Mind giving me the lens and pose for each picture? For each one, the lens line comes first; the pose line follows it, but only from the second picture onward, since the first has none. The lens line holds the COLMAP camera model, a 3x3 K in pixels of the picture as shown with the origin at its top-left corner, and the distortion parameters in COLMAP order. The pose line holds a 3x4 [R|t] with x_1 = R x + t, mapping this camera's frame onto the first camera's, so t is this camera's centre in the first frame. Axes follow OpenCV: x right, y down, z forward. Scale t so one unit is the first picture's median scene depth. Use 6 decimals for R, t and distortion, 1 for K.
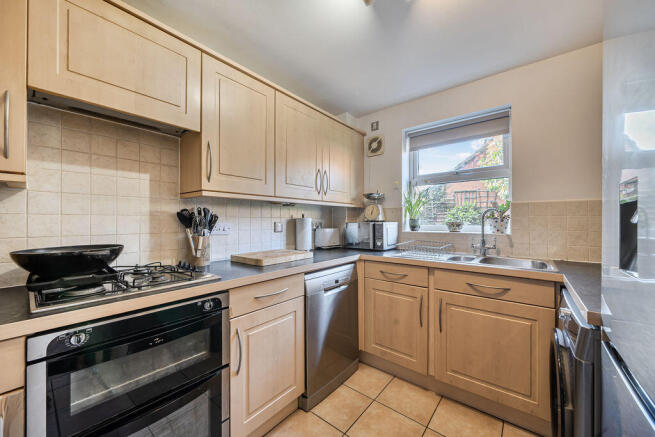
lens RADIAL K [[247.1, 0, 326.2], [0, 247.1, 219.2], [0, 0, 1]] dist [-0.012454, -0.000280]
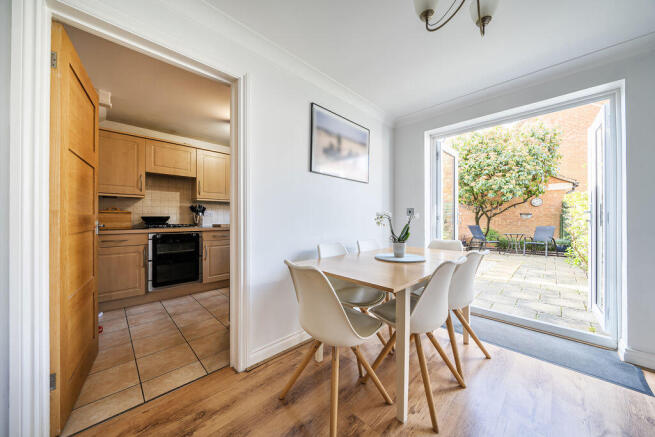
lens RADIAL K [[226.4, 0, 328.7], [0, 226.4, 218.3], [0, 0, 1]] dist [-0.007526, -0.000146]
pose [[0.994758, 0.004696, -0.102151, 1.302812], [-0.004496, 0.999987, 0.002191, 0.101500], [0.102160, -0.001720, 0.994766, -1.460194]]
